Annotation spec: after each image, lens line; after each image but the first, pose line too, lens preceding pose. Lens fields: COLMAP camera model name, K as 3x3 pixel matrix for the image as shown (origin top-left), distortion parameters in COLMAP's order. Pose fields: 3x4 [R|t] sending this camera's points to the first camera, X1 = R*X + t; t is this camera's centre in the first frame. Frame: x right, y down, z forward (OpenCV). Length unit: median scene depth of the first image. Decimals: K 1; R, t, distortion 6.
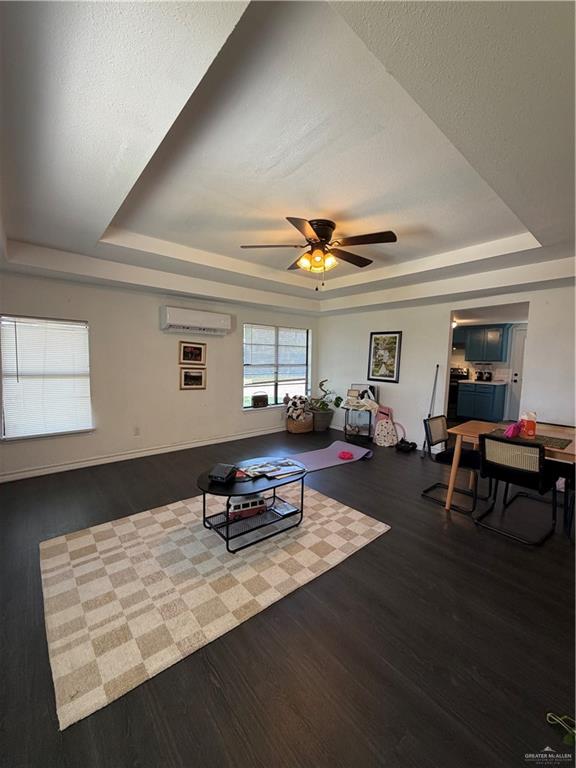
lens RADIAL K [[308.9, 0, 287.1], [0, 308.9, 383.4], [0, 0, 1]] dist [0.002255, 0.000206]
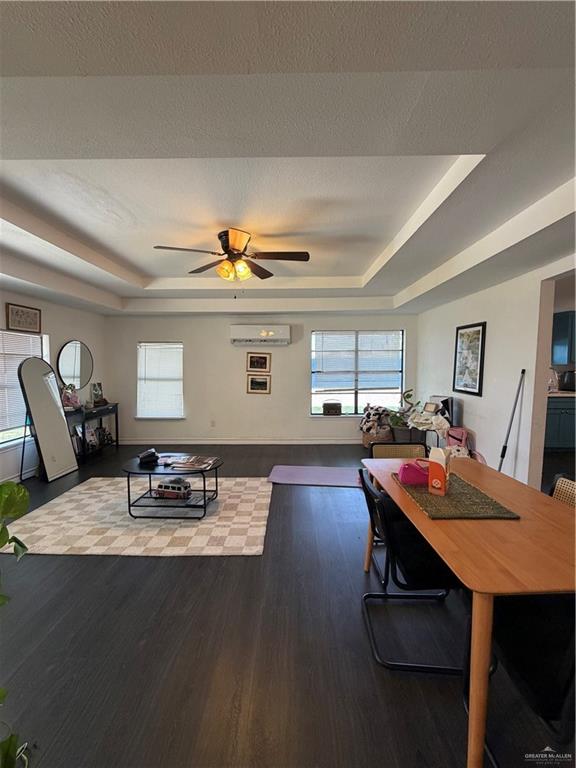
lens RADIAL K [[308.9, 0, 286.1], [0, 308.9, 383.2], [0, 0, 1]] dist [0.002255, 0.000206]
pose [[0.751165, 0.017866, -0.659873, 0.544697], [-0.035786, 0.999266, -0.013682, -0.006578], [0.659144, 0.033891, 0.751253, 0.208473]]
